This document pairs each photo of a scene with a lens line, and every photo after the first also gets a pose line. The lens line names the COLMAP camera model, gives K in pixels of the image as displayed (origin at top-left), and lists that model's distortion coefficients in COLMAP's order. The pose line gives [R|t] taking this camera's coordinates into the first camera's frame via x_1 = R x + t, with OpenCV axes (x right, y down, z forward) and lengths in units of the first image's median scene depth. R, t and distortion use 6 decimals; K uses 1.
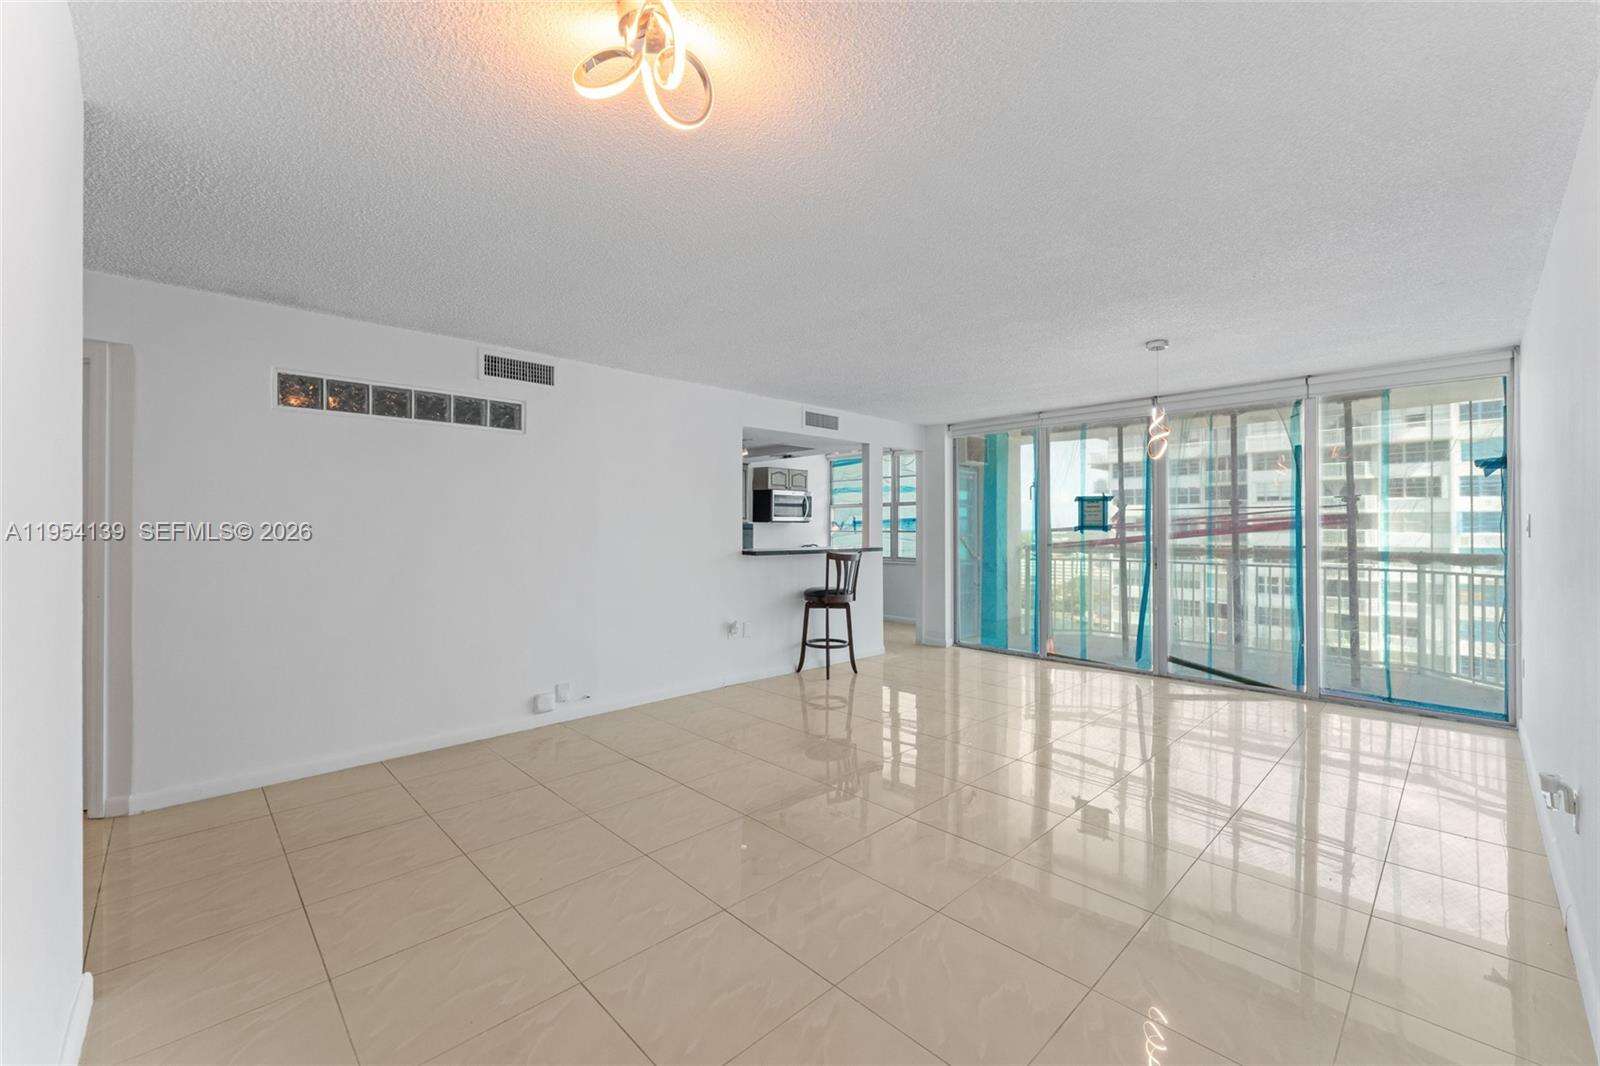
lens RADIAL K [[643.1, 0, 795.4], [0, 643.1, 524.6], [0, 0, 1]] dist [-0.003236, -0.000375]
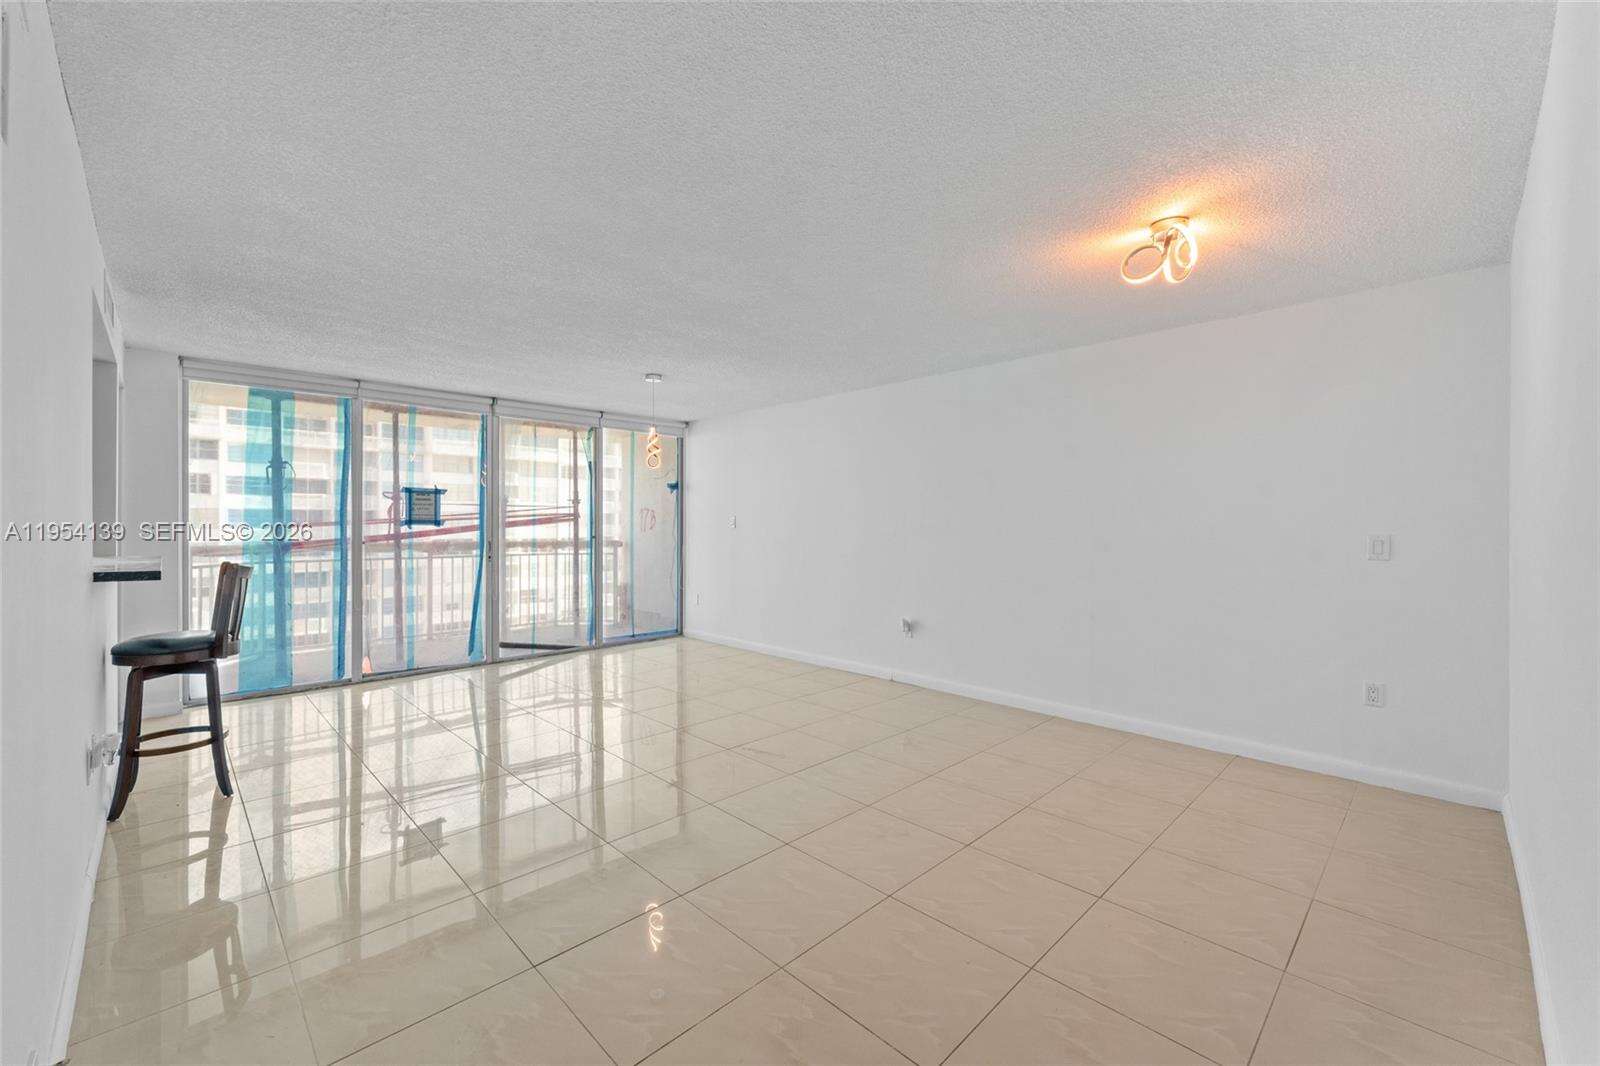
lens RADIAL K [[643.1, 0, 795.0], [0, 643.1, 532.4], [0, 0, 1]] dist [-0.003236, -0.000375]
pose [[0.007966, -0.012127, 0.999895, -0.474699], [-0.007760, 0.999896, 0.012189, 0.003813], [-0.999938, -0.007856, 0.007871, 0.486306]]
